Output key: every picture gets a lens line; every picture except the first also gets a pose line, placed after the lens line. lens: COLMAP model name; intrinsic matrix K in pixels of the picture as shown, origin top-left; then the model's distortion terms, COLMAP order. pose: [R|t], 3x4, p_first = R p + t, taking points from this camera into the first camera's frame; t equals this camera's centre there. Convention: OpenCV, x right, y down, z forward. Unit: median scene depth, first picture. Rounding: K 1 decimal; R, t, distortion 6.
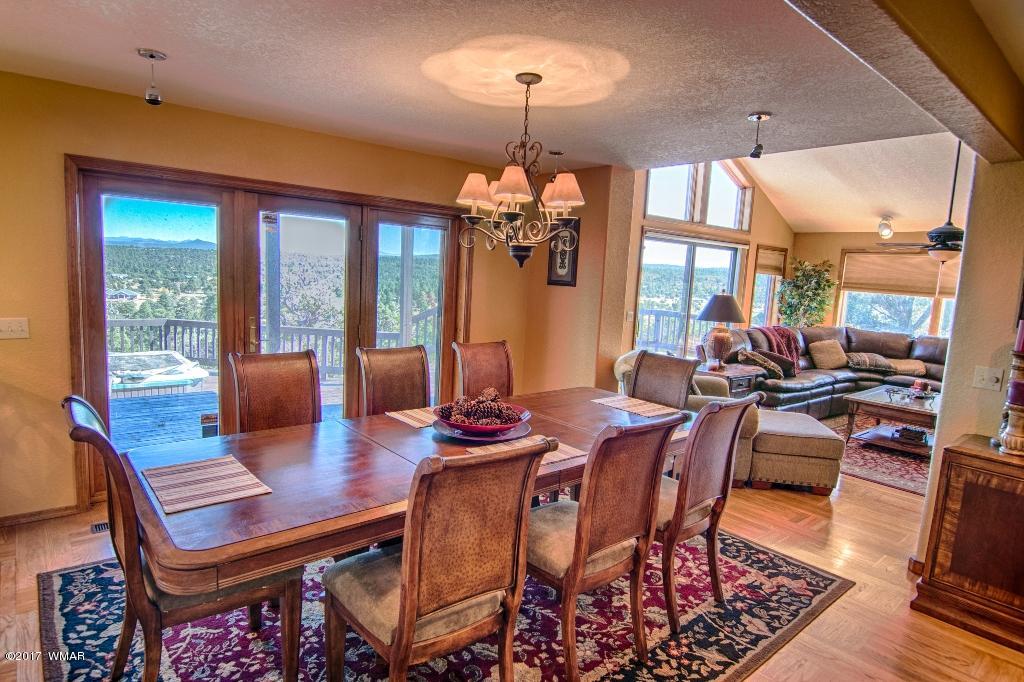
lens RADIAL K [[569.6, 0, 508.0], [0, 569.6, 343.7], [0, 0, 1]] dist [-0.003732, -0.003023]
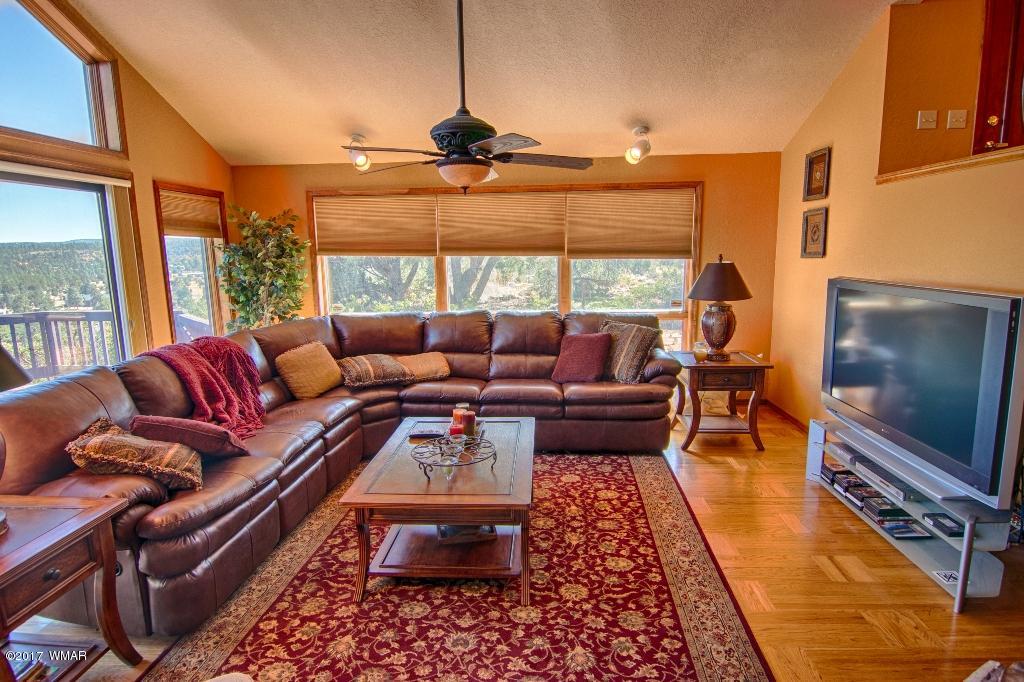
lens RADIAL K [[569.6, 0, 511.5], [0, 569.6, 342.8], [0, 0, 1]] dist [-0.003732, -0.003023]
pose [[0.678630, -0.182750, 0.711381, 0.295789], [0.145527, 0.982805, 0.113650, -0.043091], [-0.719919, 0.026399, 0.693556, 0.452766]]
